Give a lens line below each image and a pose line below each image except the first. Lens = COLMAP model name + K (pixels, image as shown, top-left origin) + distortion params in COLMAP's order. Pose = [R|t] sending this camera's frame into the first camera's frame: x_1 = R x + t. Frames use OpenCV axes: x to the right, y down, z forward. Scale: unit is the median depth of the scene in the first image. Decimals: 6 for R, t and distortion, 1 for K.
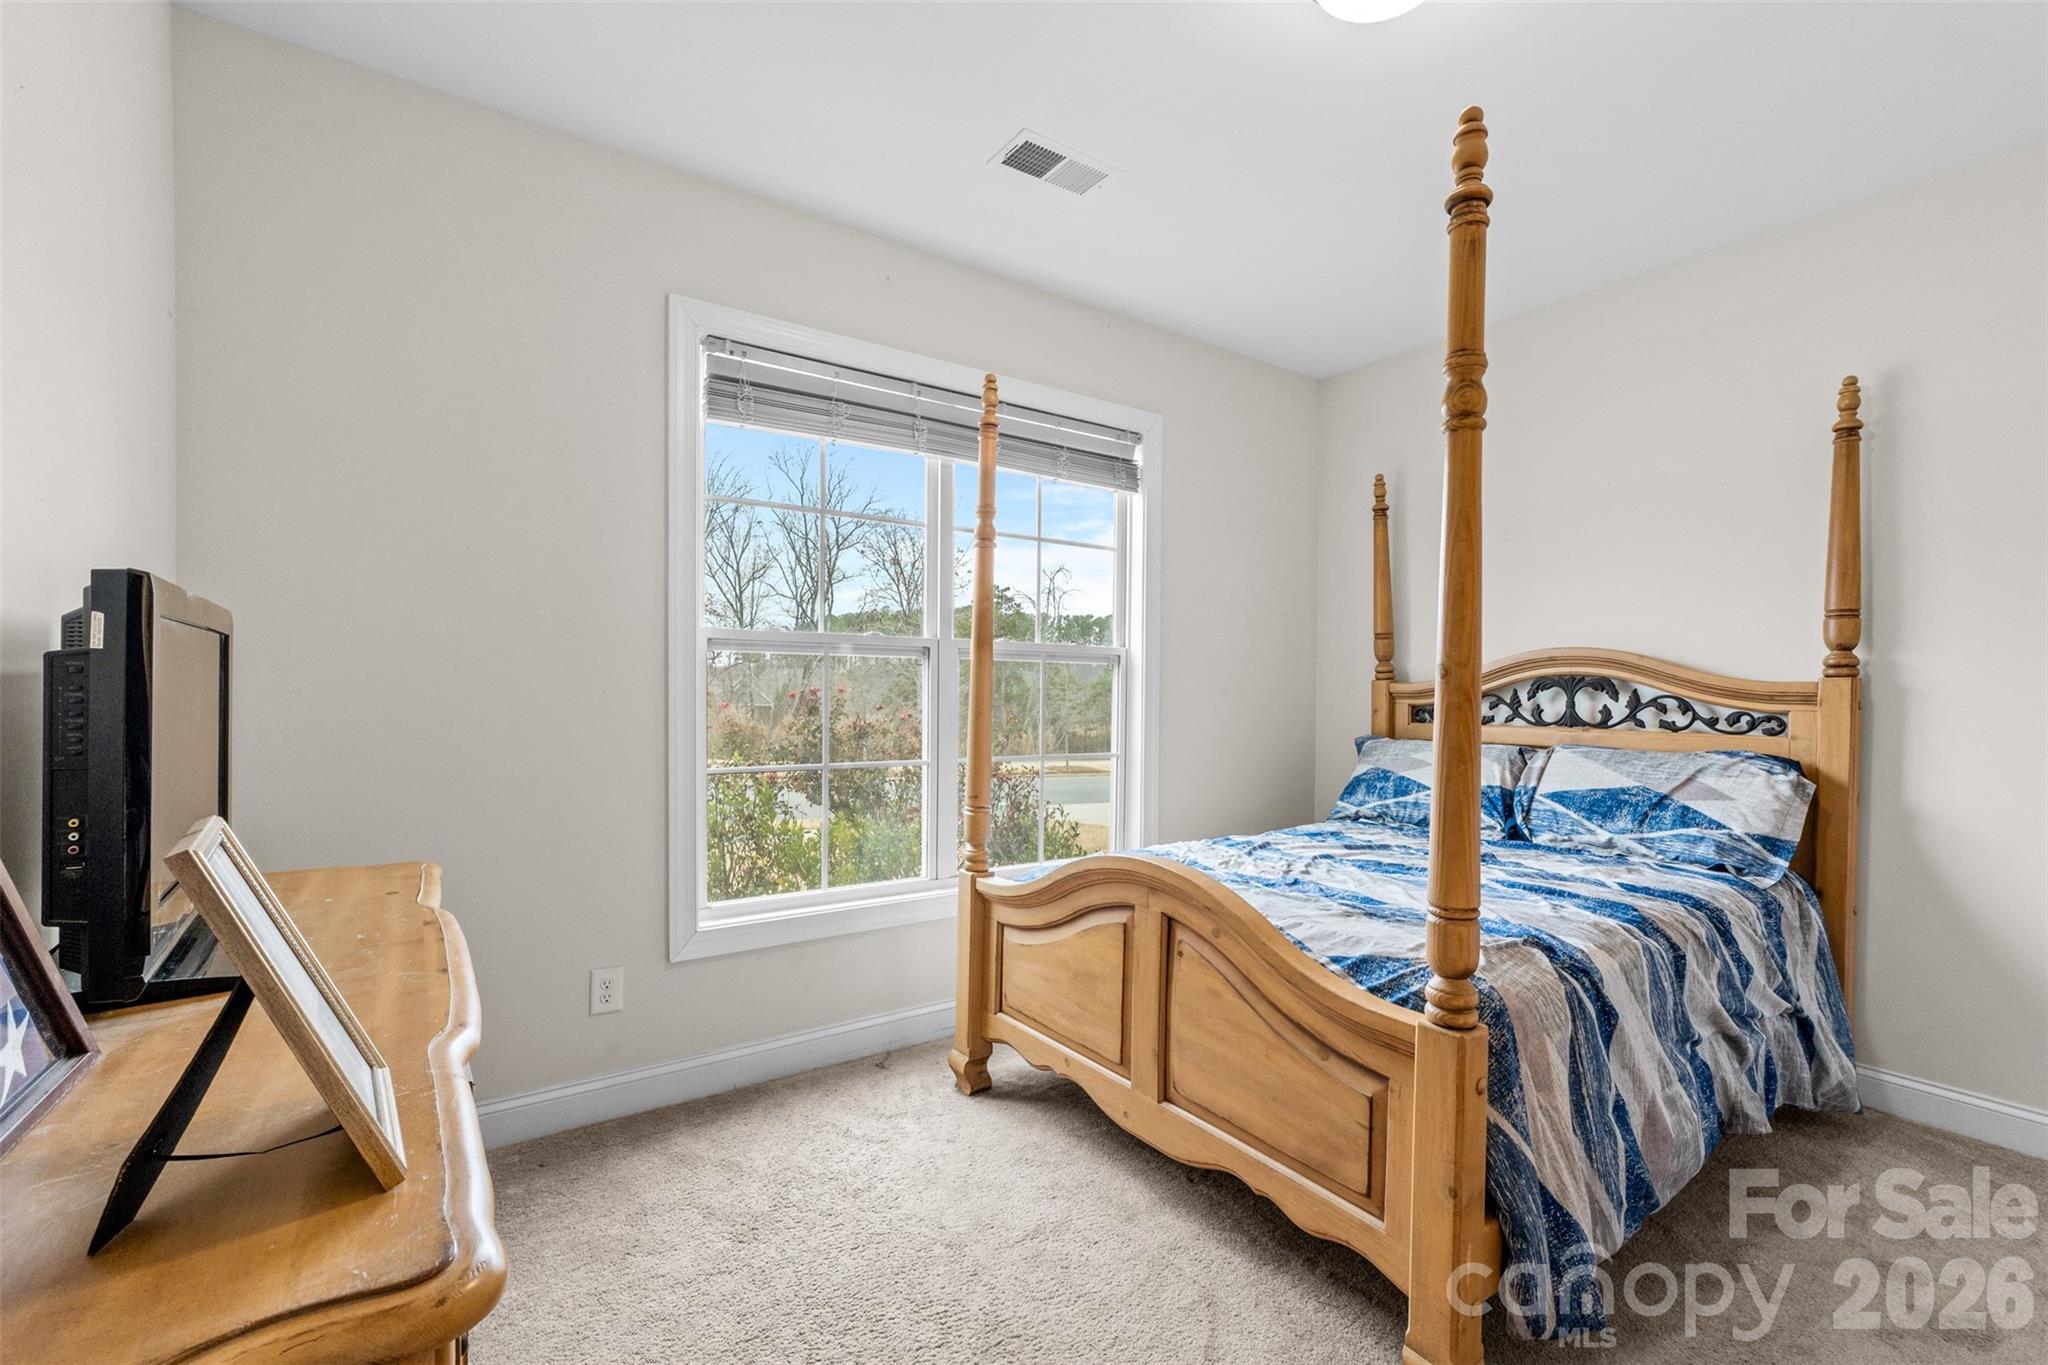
lens RADIAL K [[879.8, 0, 1009.1], [0, 879.8, 673.8], [0, 0, 1]] dist [0.004756, 0.000431]
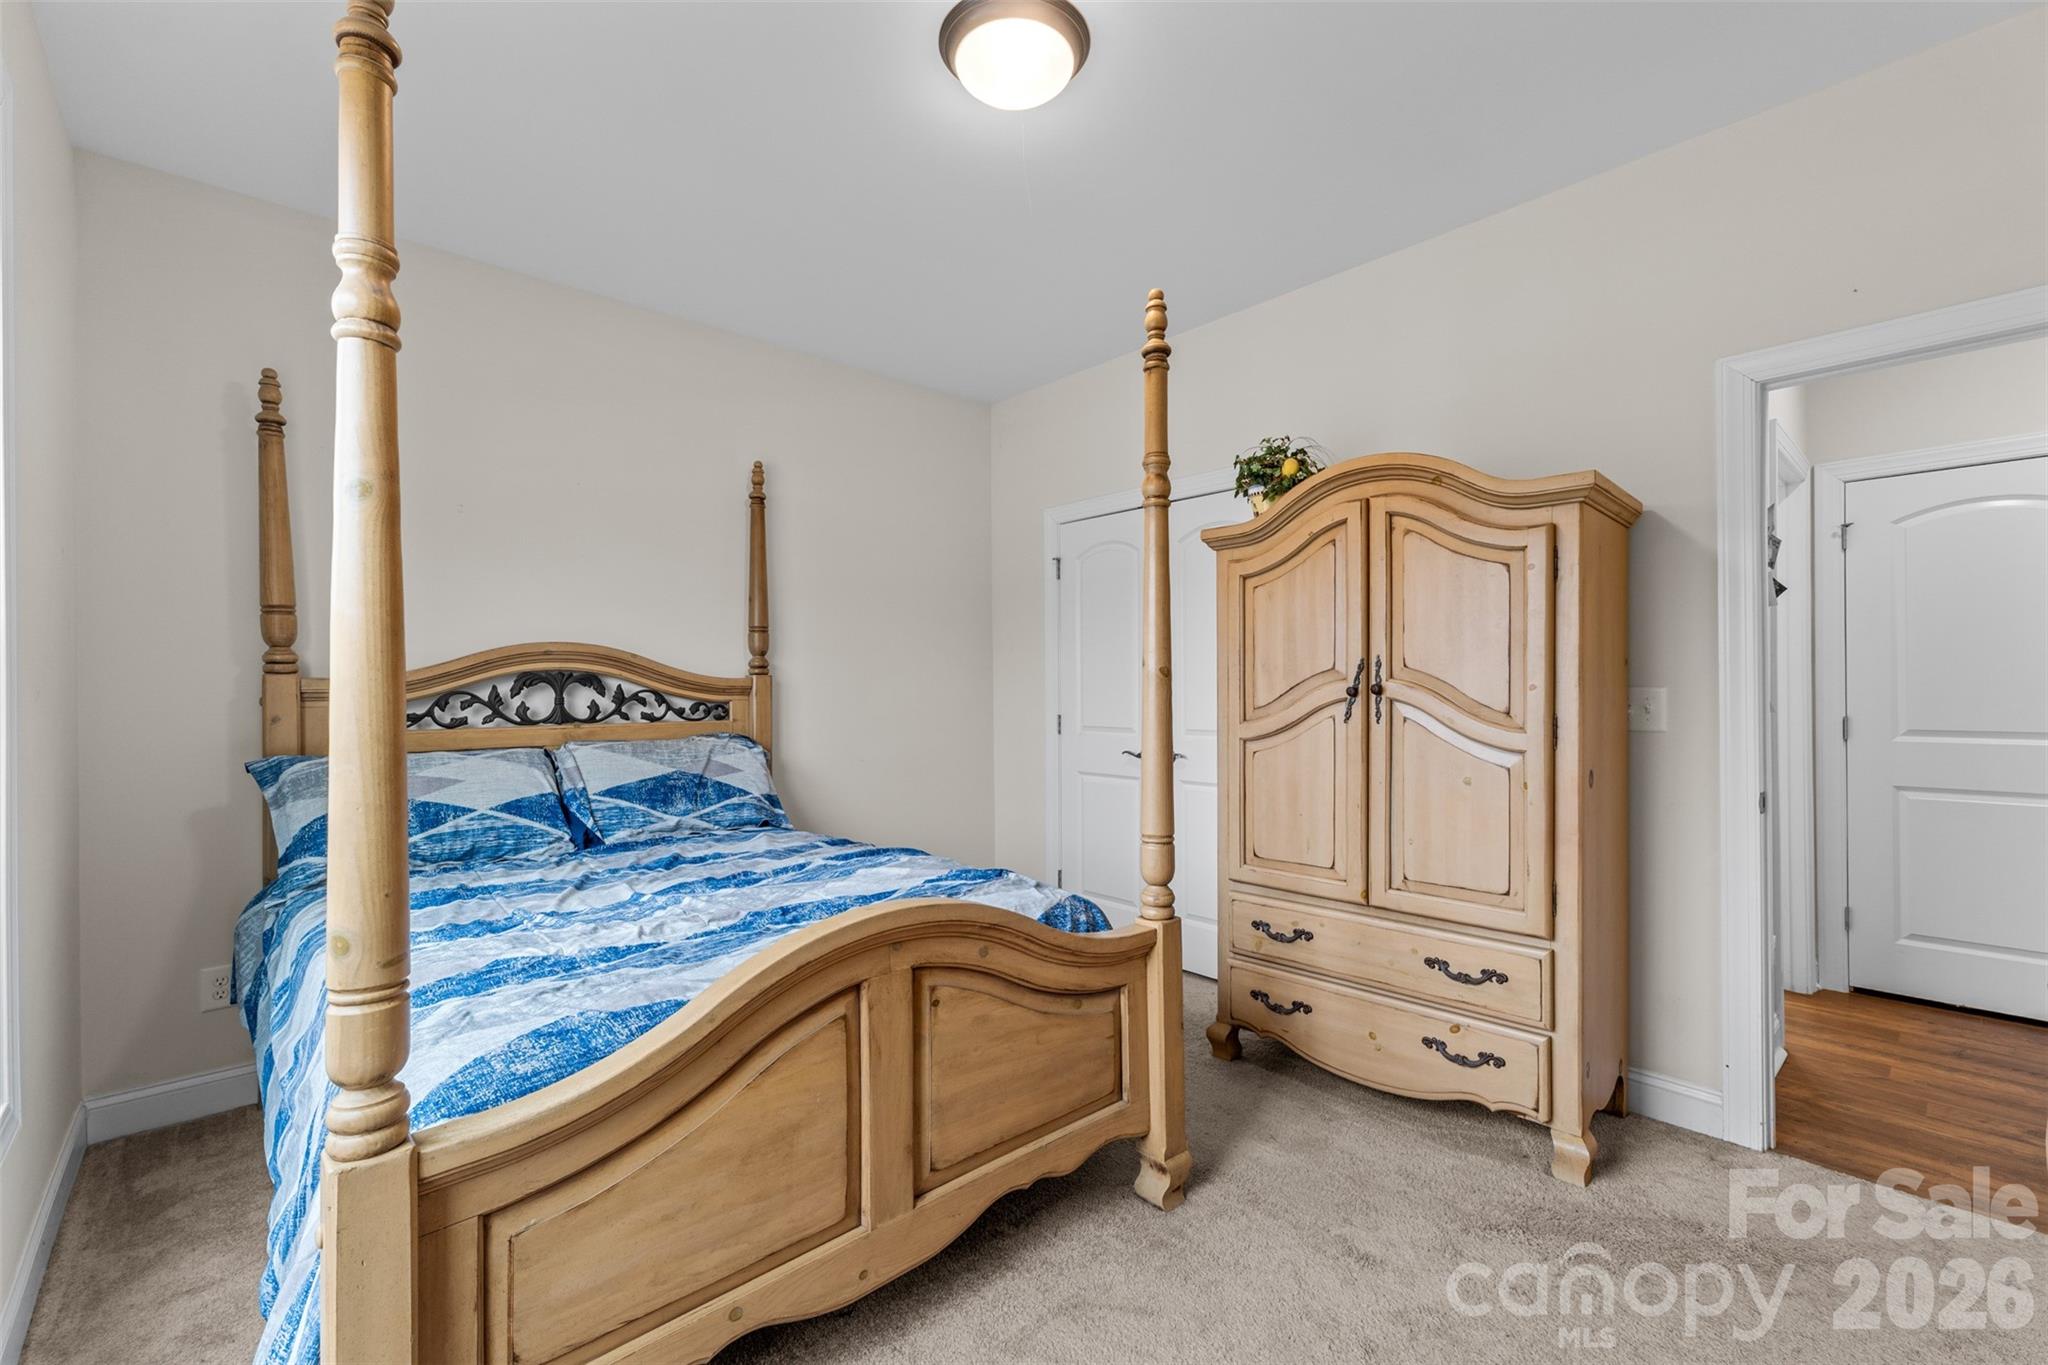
lens RADIAL K [[879.8, 0, 1009.1], [0, 879.8, 673.8], [0, 0, 1]] dist [0.004756, 0.000431]
pose [[-0.135133, 0.007613, 0.990798, -0.437726], [-0.010176, 0.999907, -0.009071, 0.009646], [-0.990775, -0.011308, -0.135043, 0.715131]]
